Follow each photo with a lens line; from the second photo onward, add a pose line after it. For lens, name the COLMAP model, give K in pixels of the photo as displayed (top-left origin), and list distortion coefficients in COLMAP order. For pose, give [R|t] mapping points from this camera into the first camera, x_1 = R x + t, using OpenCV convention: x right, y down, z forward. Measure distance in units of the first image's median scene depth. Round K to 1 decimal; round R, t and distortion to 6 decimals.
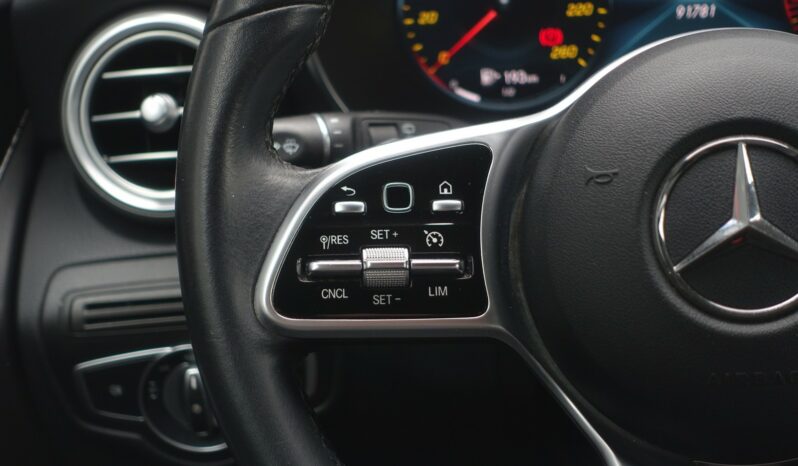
lens RADIAL K [[1459.8, 0, 399.0], [0, 1459.8, 233.0], [0, 0, 1]] dist [-0.199992, -0.022616]
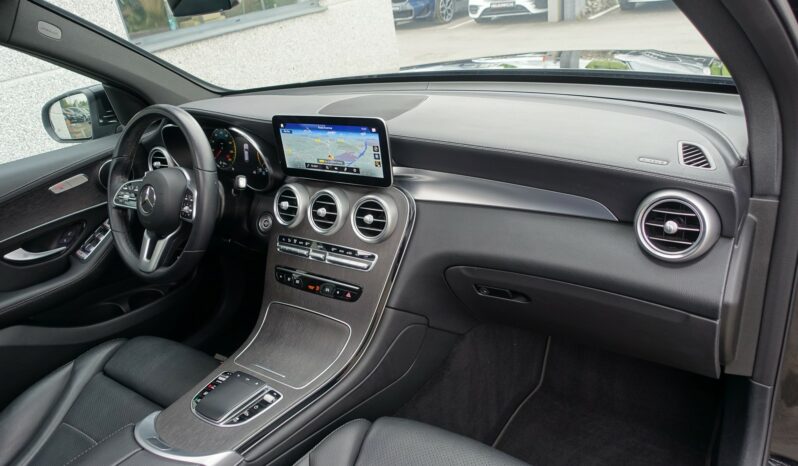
lens RADIAL K [[548.3, 0, 399.0], [0, 548.3, 233.0], [0, 0, 1]] dist [-0.003704, 0.000051]
pose [[0.880126, 0.161638, -0.446376, 2.197431], [-0.099117, 0.982096, 0.160198, -0.340581], [0.464278, -0.096751, 0.880389, -0.643719]]
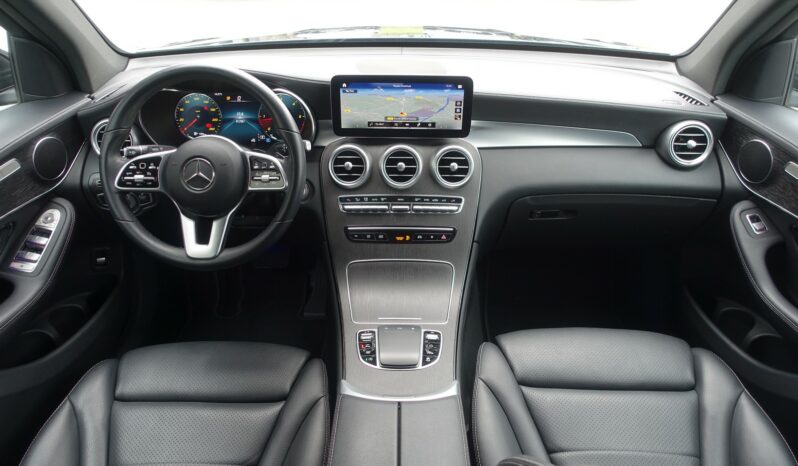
lens RADIAL K [[548.3, 0, 399.0], [0, 548.3, 233.0], [0, 0, 1]] dist [-0.003704, 0.000051]
pose [[0.991602, 0.020008, 0.127771, 0.686735], [-0.039669, 0.987391, 0.153247, -0.126587], [-0.123094, -0.157028, 0.979893, -1.153958]]
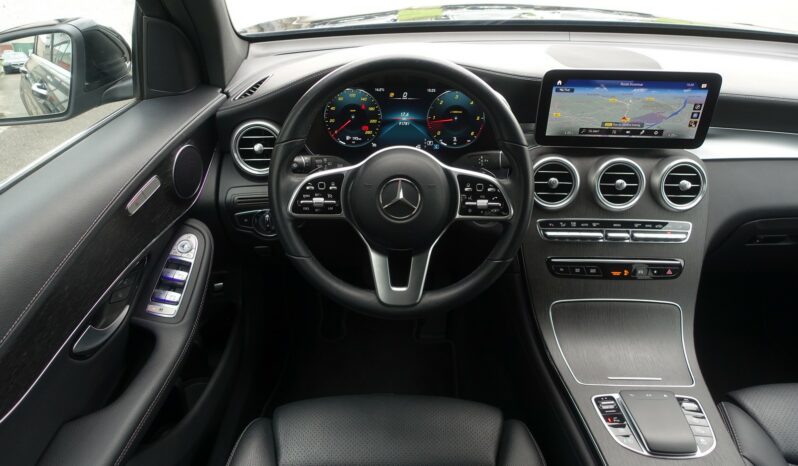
lens RADIAL K [[548.3, 0, 399.0], [0, 548.3, 233.0], [0, 0, 1]] dist [-0.003704, 0.000051]
pose [[0.990512, 0.023427, 0.135413, 0.009458], [-0.049086, 0.980674, 0.189392, -0.201525], [-0.128359, -0.194242, 0.972519, -0.606609]]
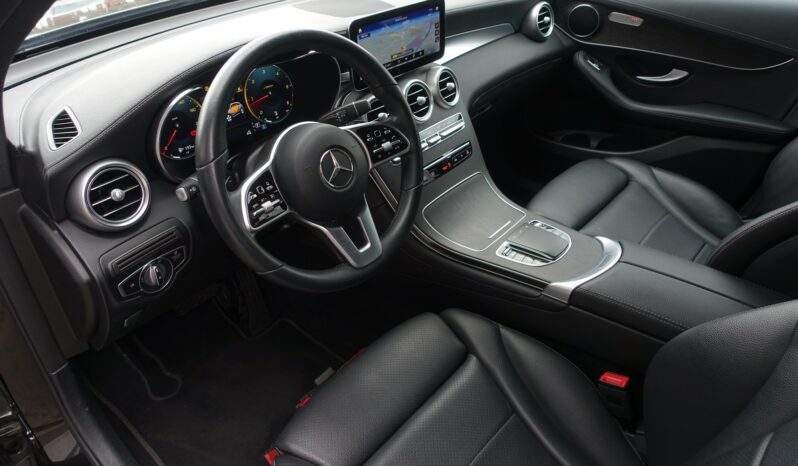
lens RADIAL K [[548.3, 0, 399.0], [0, 548.3, 233.0], [0, 0, 1]] dist [-0.003704, 0.000051]
pose [[0.561335, -0.409611, 0.719112, -0.902756], [0.254730, 0.912255, 0.320786, -0.298101], [-0.787411, 0.003111, 0.616421, -0.215785]]
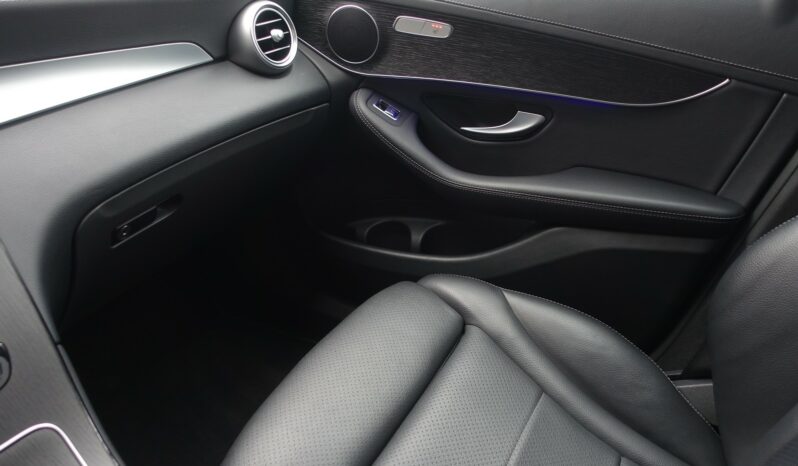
lens RADIAL K [[548.3, 0, 399.0], [0, 548.3, 233.0], [0, 0, 1]] dist [-0.003704, 0.000051]
pose [[0.377732, -0.398556, 0.835746, 0.783118], [0.299308, 0.906716, 0.297122, -0.041354], [-0.876204, 0.137913, 0.461786, 0.043370]]
